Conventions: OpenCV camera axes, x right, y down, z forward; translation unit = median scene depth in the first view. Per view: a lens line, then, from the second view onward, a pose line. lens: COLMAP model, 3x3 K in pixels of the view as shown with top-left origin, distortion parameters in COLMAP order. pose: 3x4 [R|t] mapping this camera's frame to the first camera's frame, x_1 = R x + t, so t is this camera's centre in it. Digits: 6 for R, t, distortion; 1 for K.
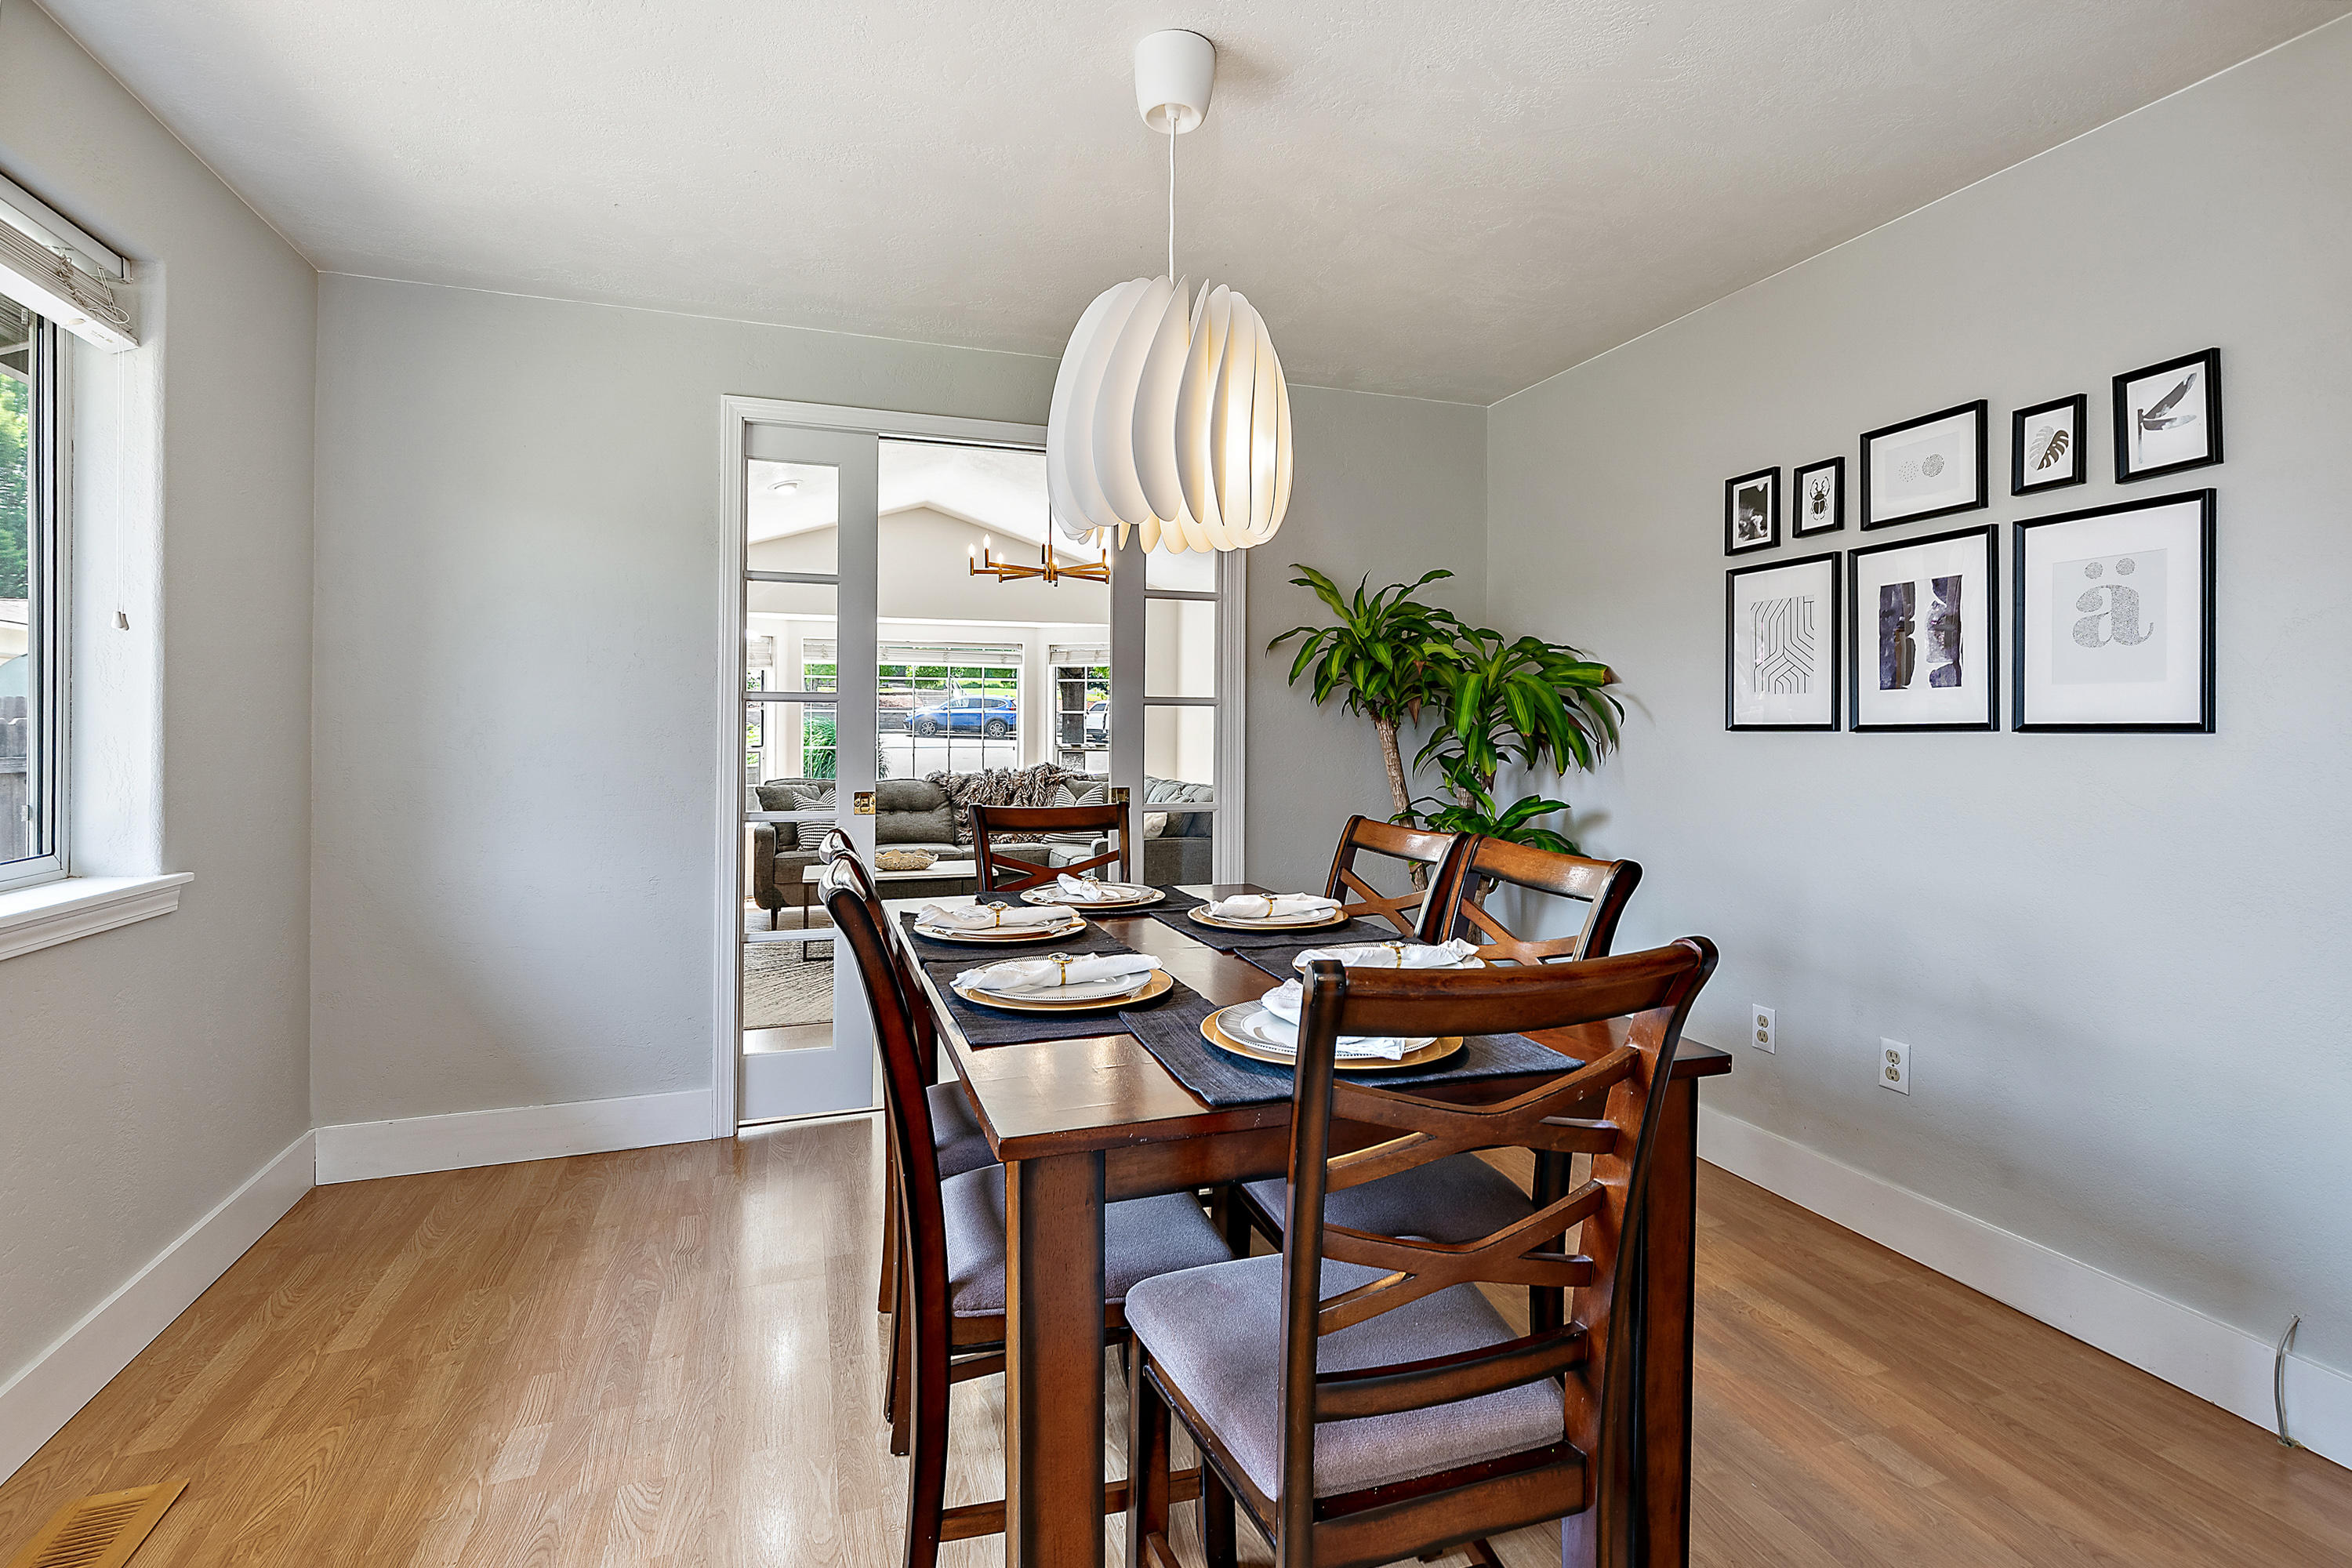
lens RADIAL K [[1128.1, 0, 1212.6], [0, 1128.1, 732.0], [0, 0, 1]] dist [-0.001024, -0.000395]
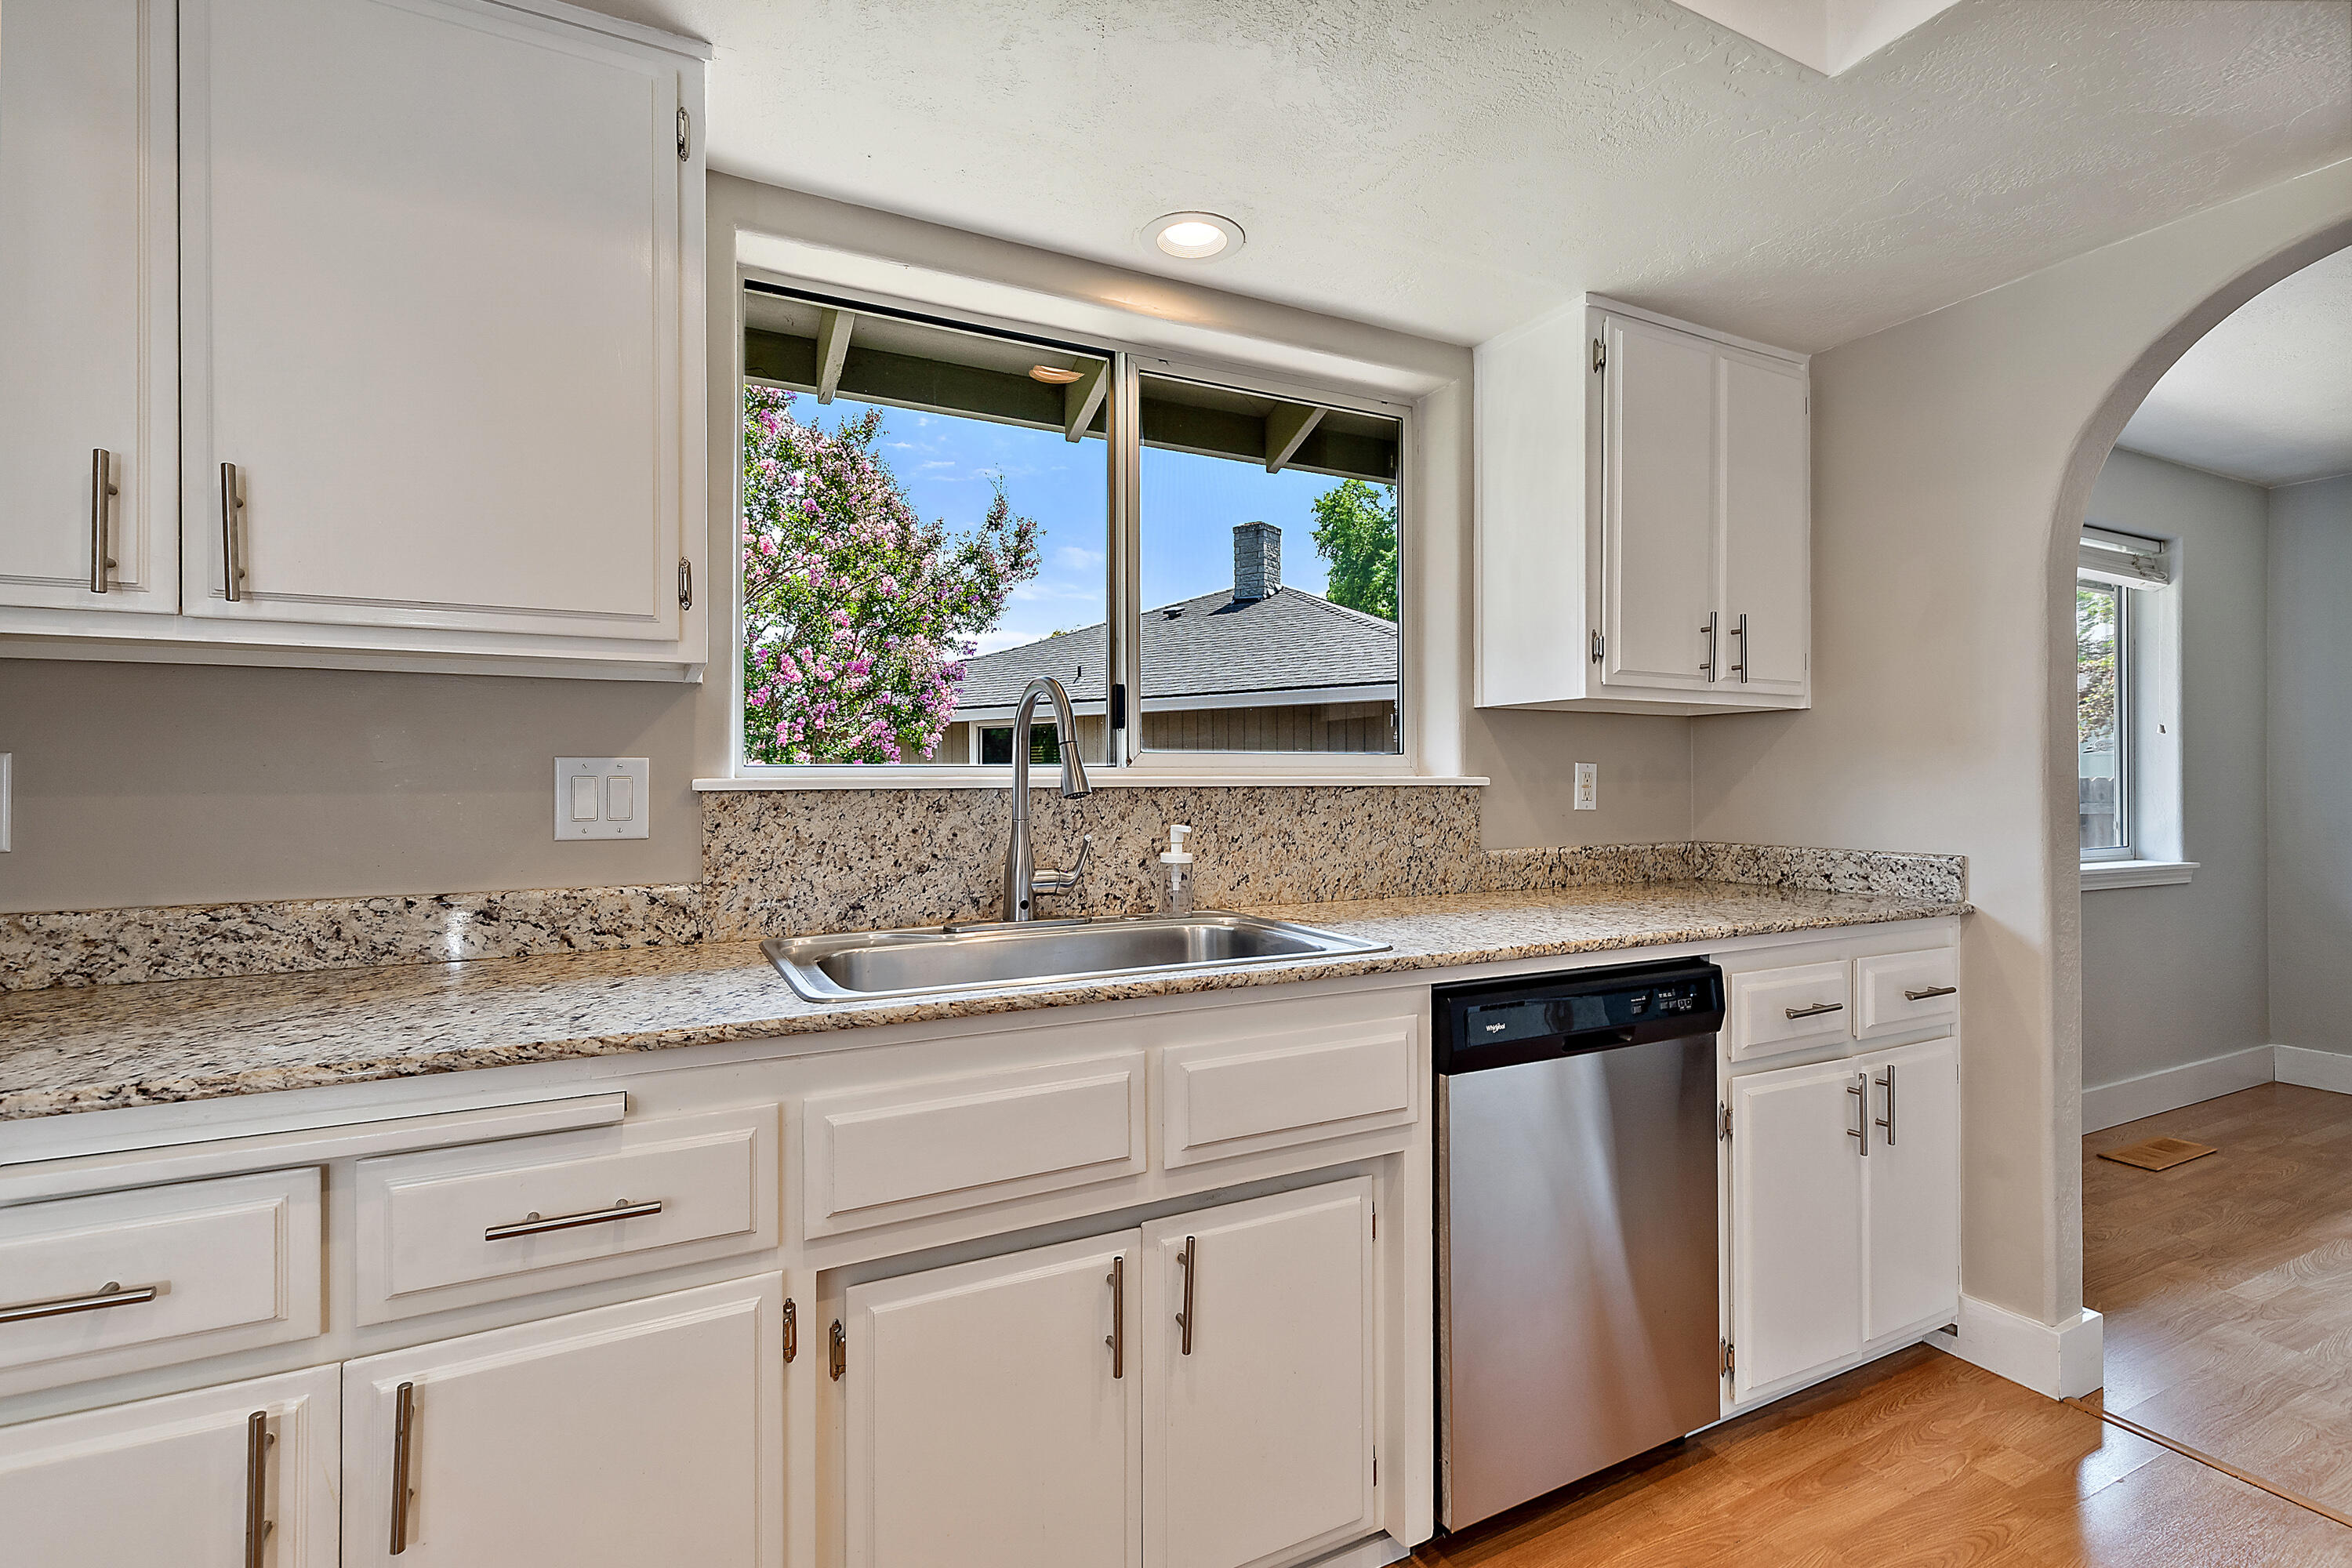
lens RADIAL K [[1068.8, 0, 1179.6], [0, 1068.8, 781.0], [0, 0, 1]] dist [0.010865, -0.000582]
pose [[0.110544, -0.007902, -0.993840, 0.569817], [-0.002122, 0.999964, -0.008187, 0.007685], [0.993869, 0.003014, 0.110523, -0.731236]]
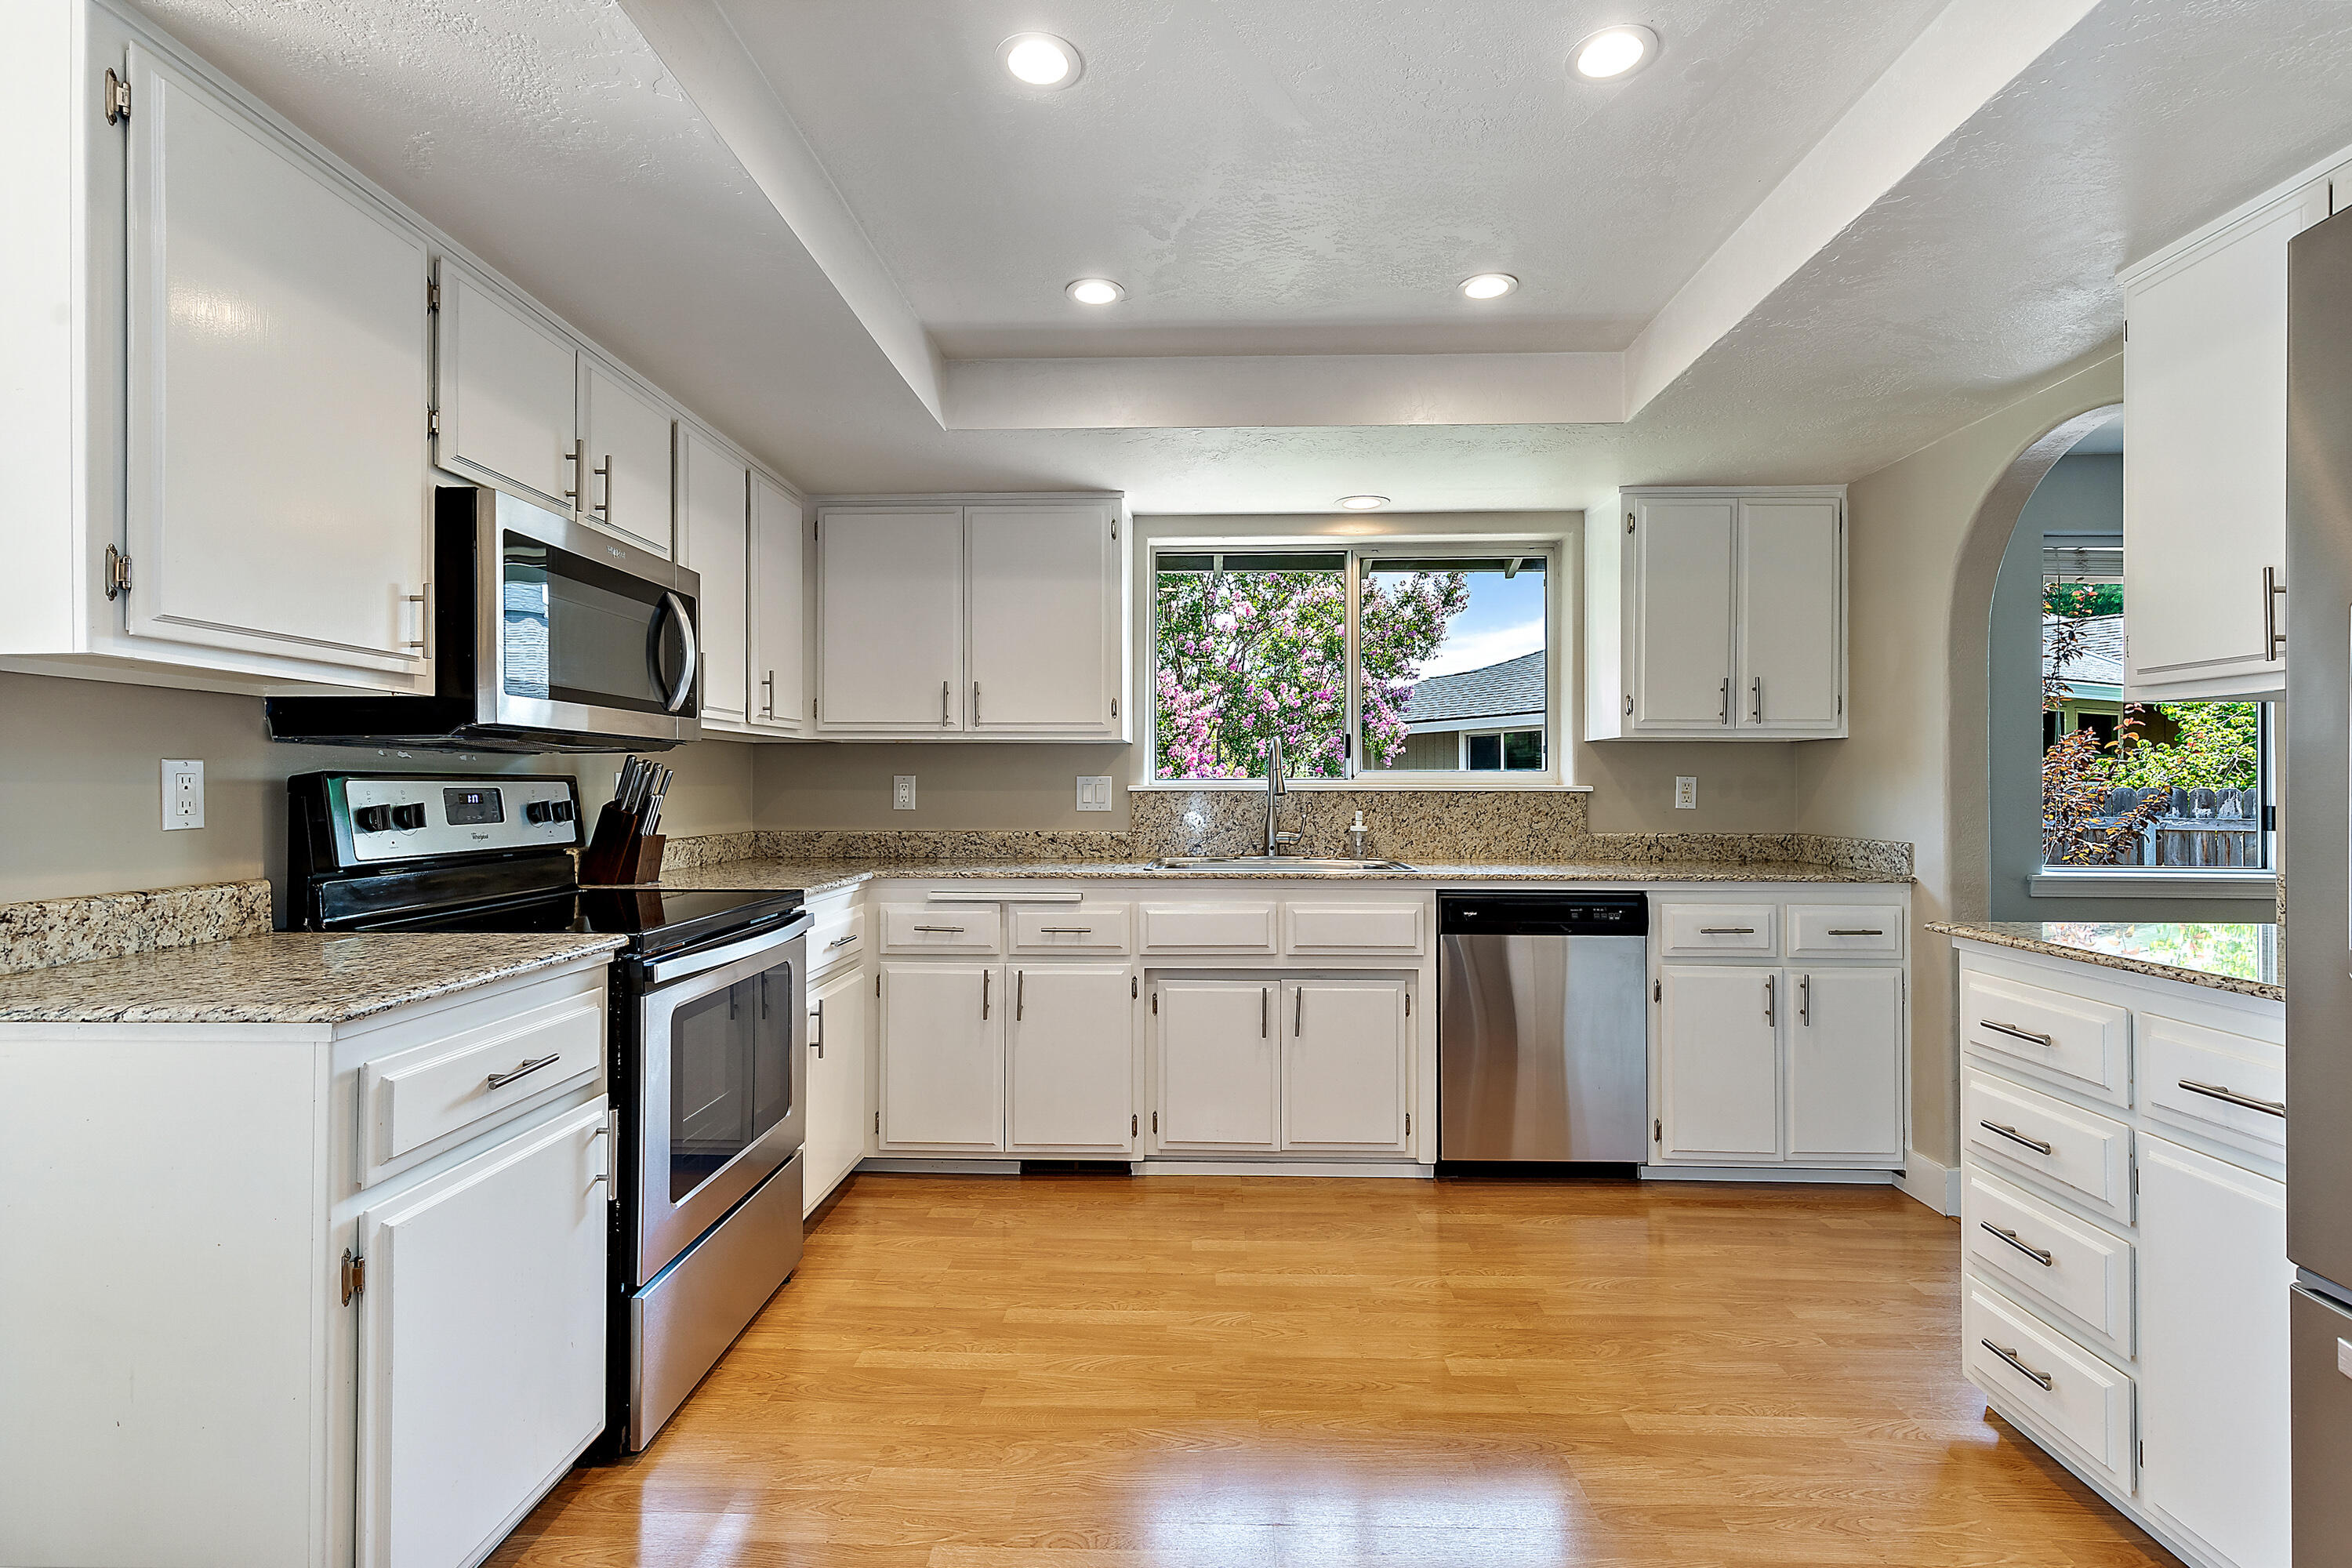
lens RADIAL K [[1082.0, 0, 1176.0], [0, 1082.0, 784.0], [0, 0, 1]] dist [0.004265, 0.000167]
pose [[-0.380625, -0.007706, -0.924697, 1.249848], [-0.010302, 0.999939, -0.004092, 0.005464], [0.924672, 0.007969, -0.380681, -0.318980]]
